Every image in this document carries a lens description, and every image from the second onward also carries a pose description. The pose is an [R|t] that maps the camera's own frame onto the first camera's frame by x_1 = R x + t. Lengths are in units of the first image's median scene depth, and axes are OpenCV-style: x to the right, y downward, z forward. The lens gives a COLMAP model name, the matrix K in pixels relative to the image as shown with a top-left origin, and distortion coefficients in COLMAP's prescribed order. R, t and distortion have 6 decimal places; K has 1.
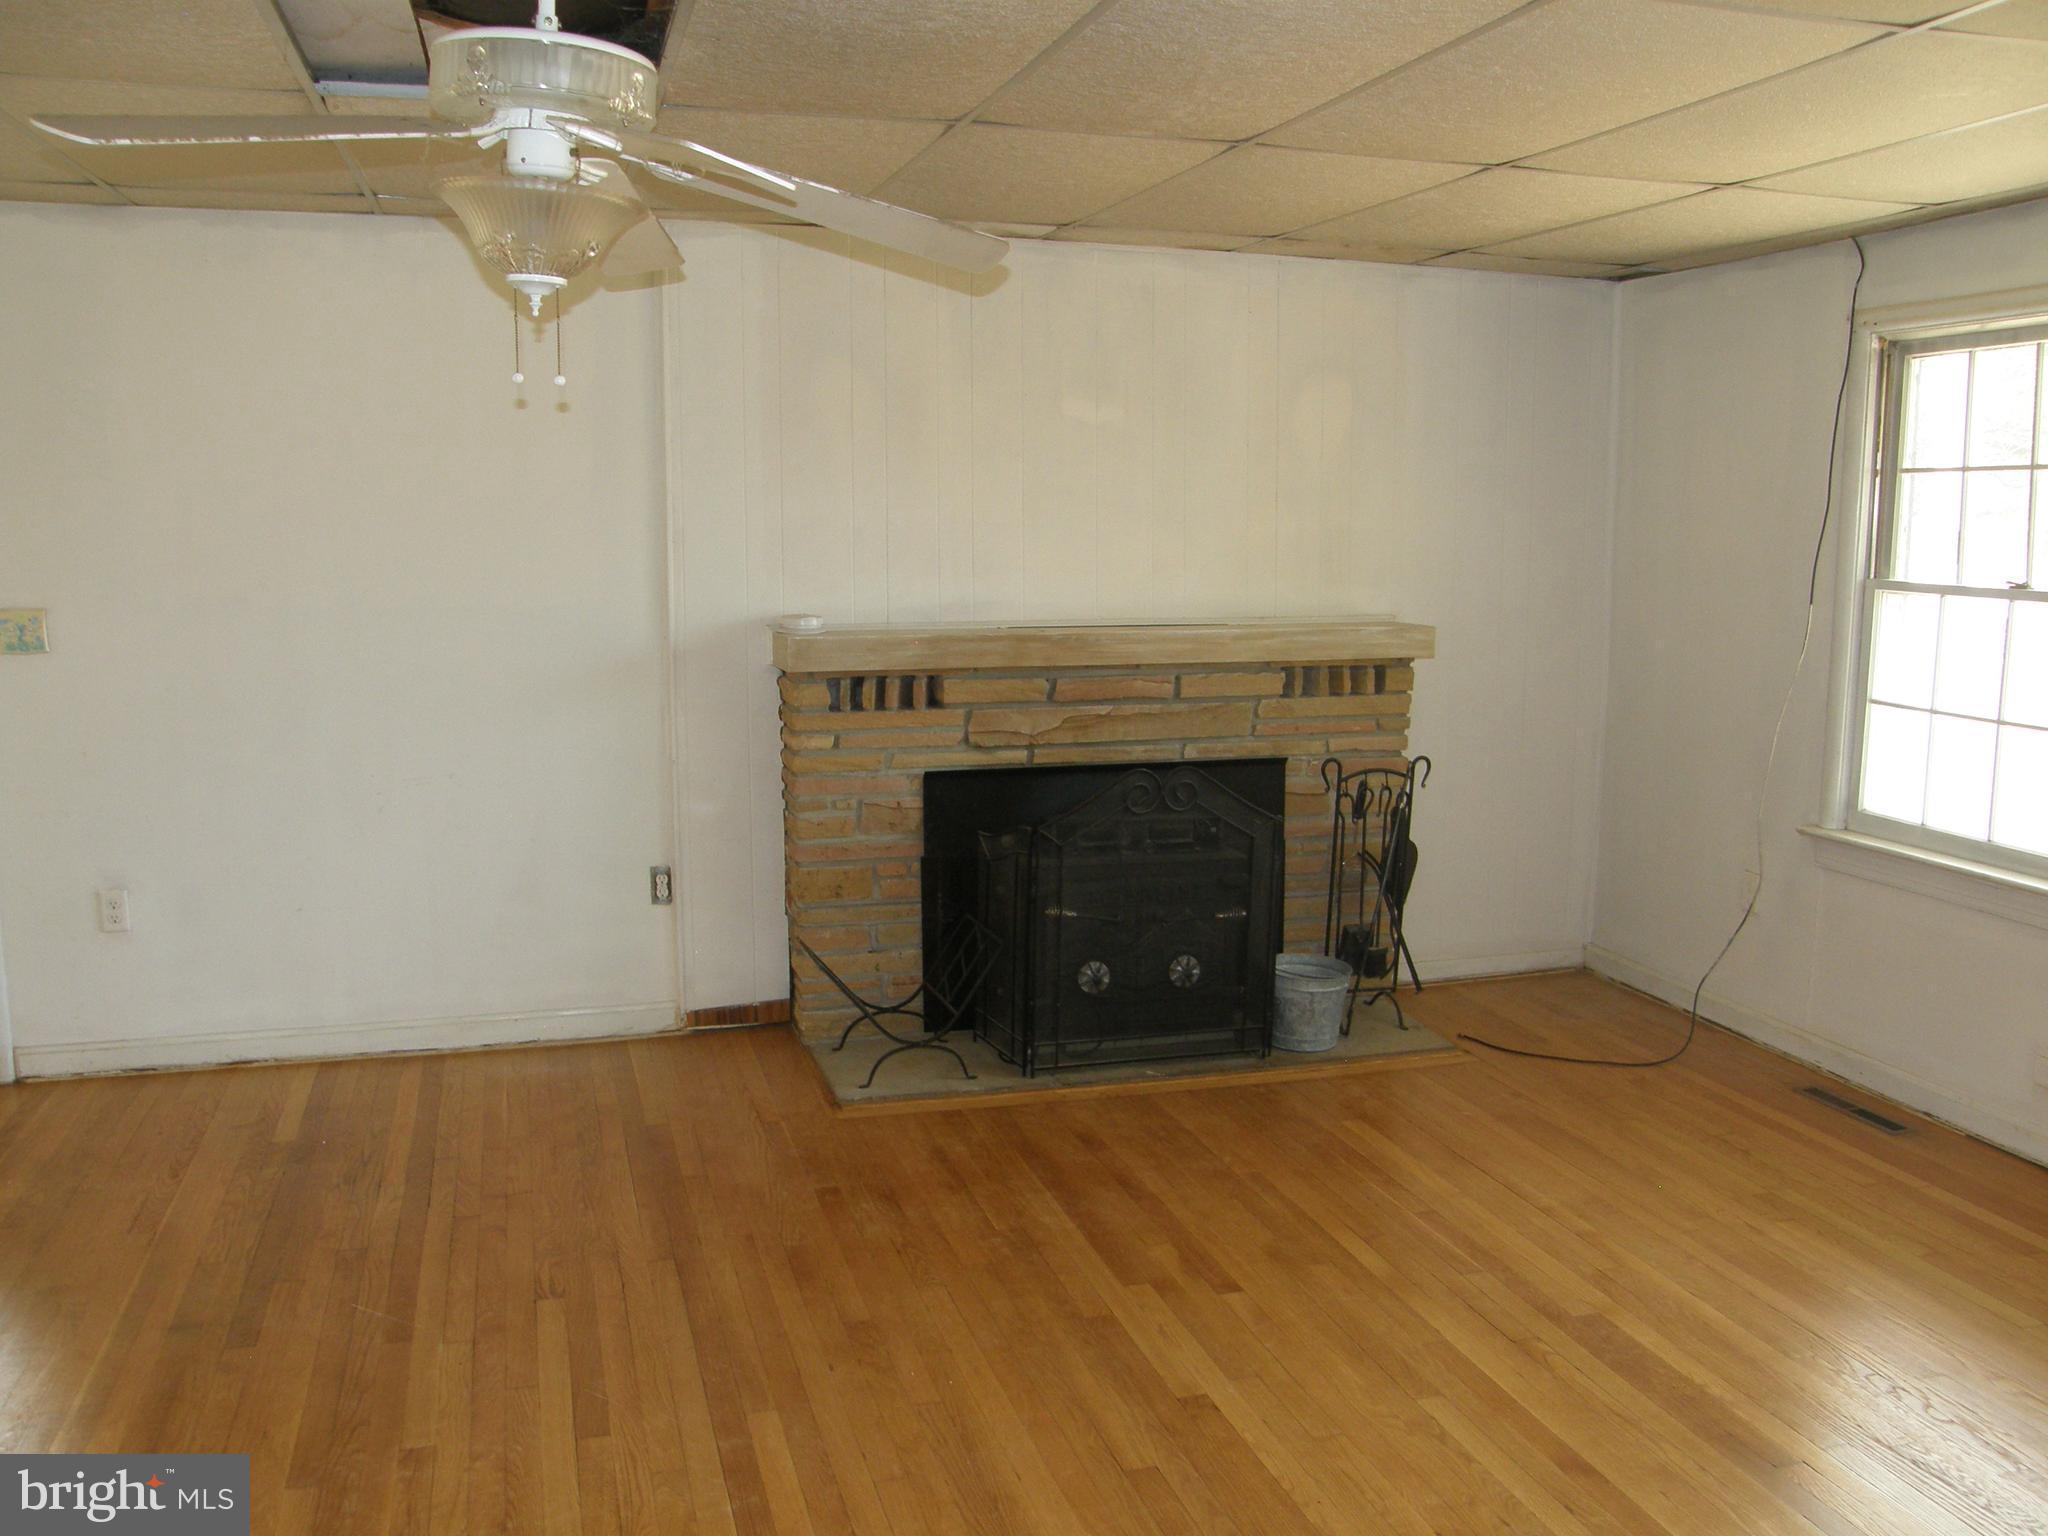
lens RADIAL K [[1764.7, 0, 1029.7], [0, 1764.7, 817.8], [0, 0, 1]] dist [-0.165525, 0.148209]
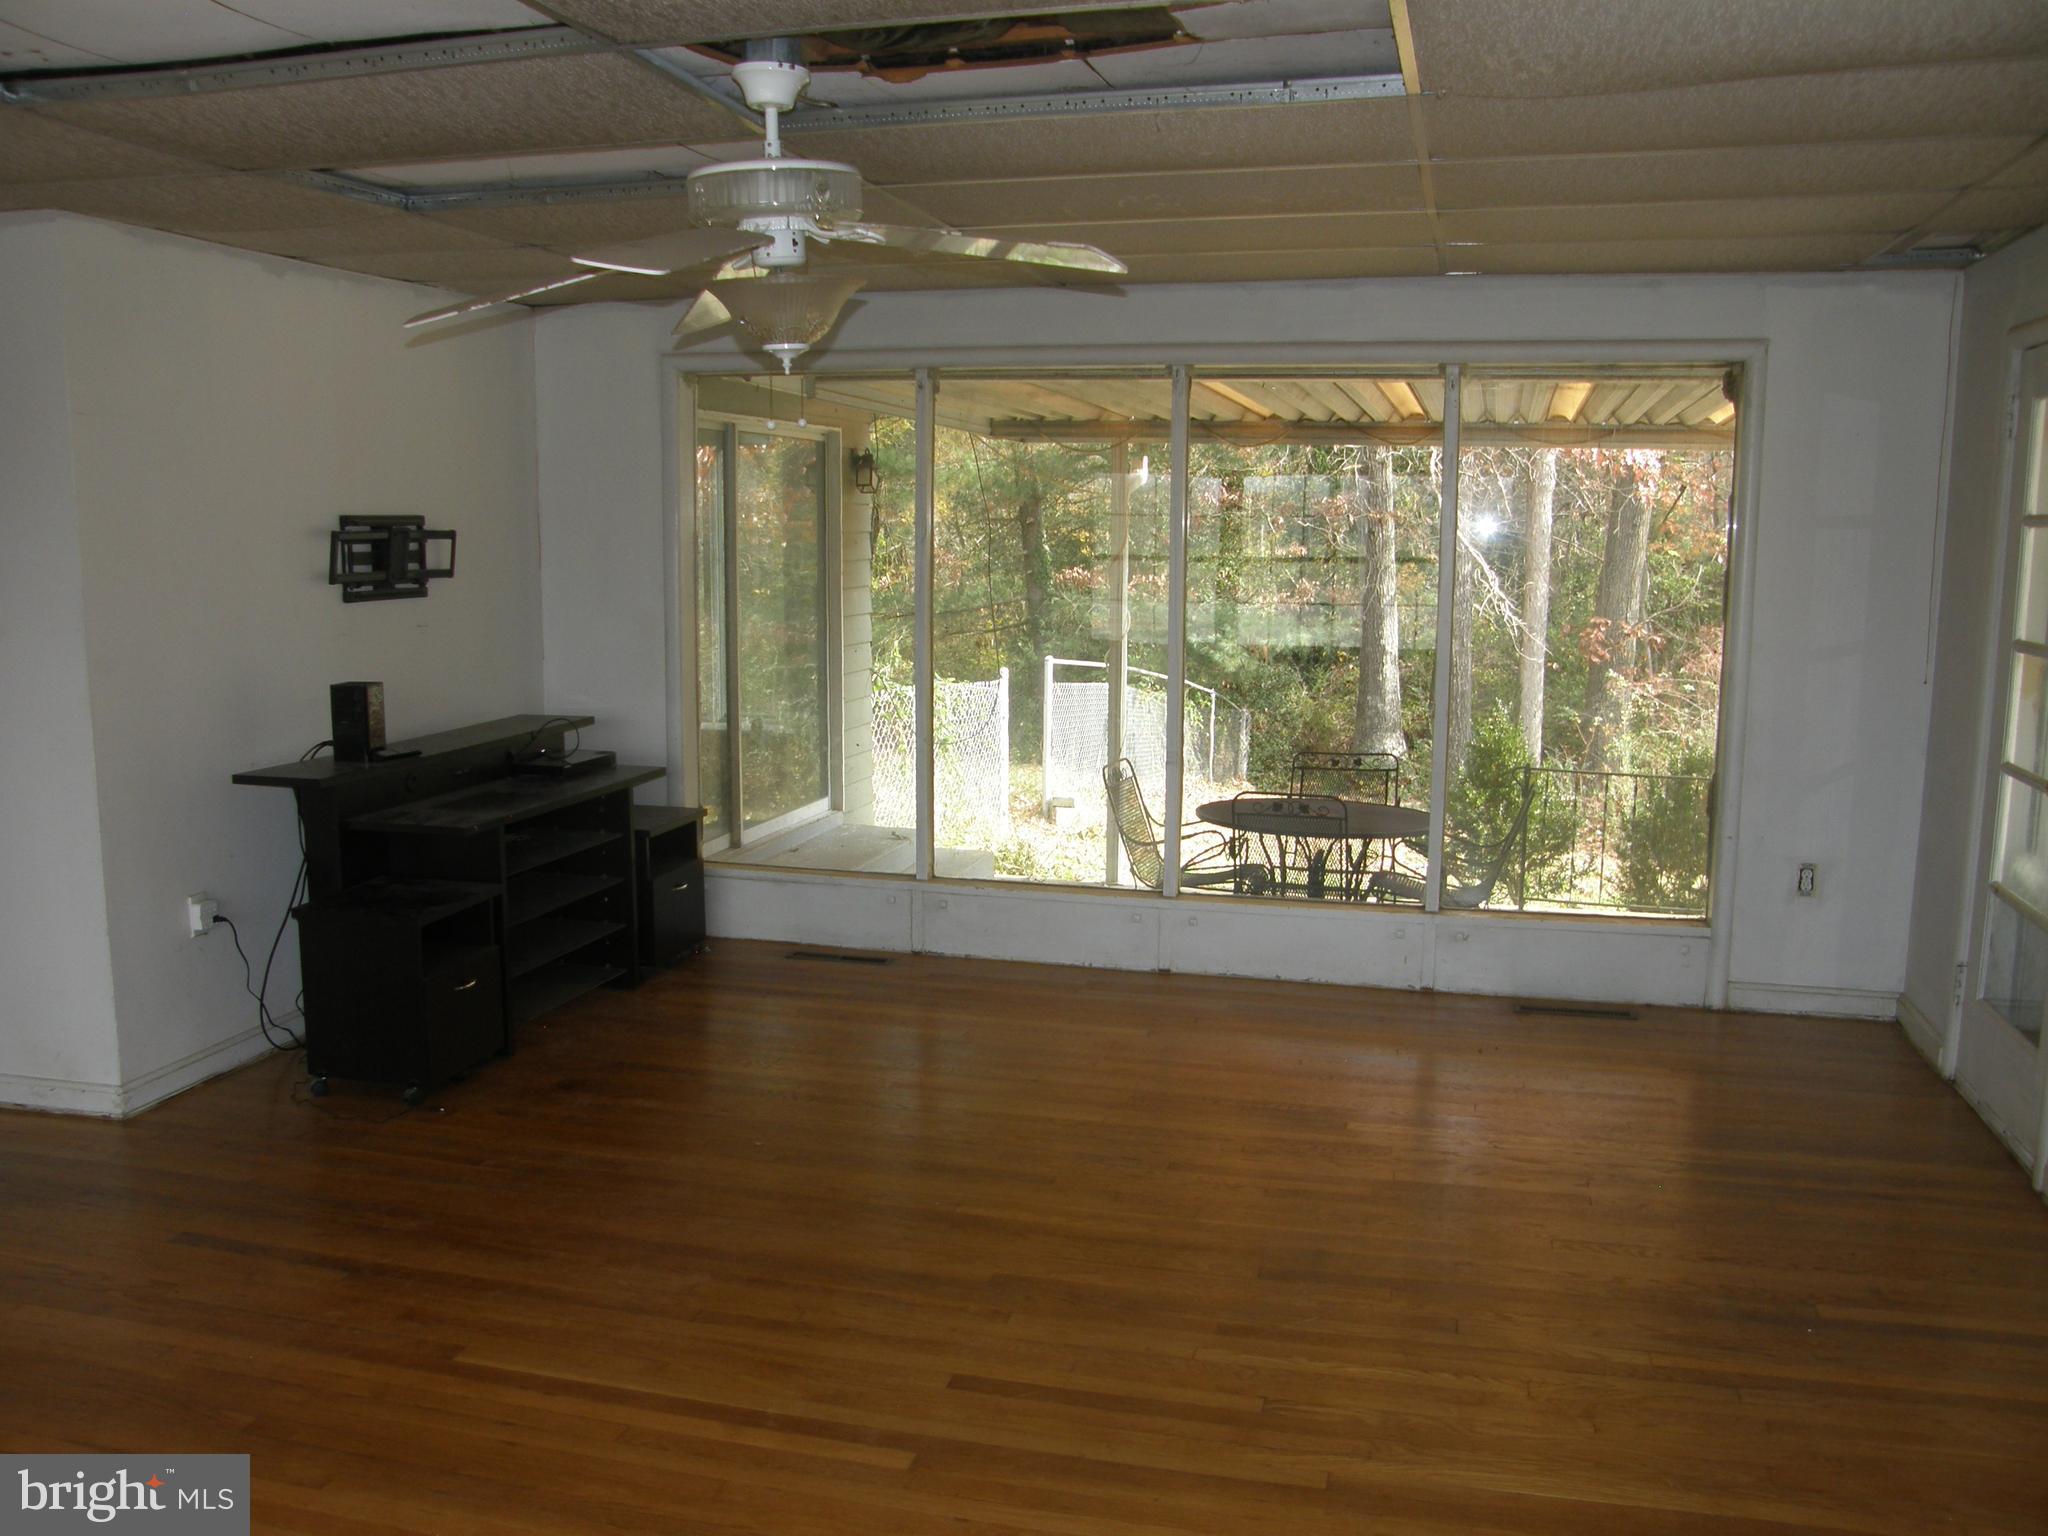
lens RADIAL K [[1764.7, 0, 1029.7], [0, 1764.7, 817.8], [0, 0, 1]] dist [-0.165525, 0.148209]
pose [[-0.510840, 0.131036, -0.849631, 0.595498], [-0.161397, 0.956123, 0.244500, -0.251365], [0.844390, 0.262028, -0.467277, 1.436376]]
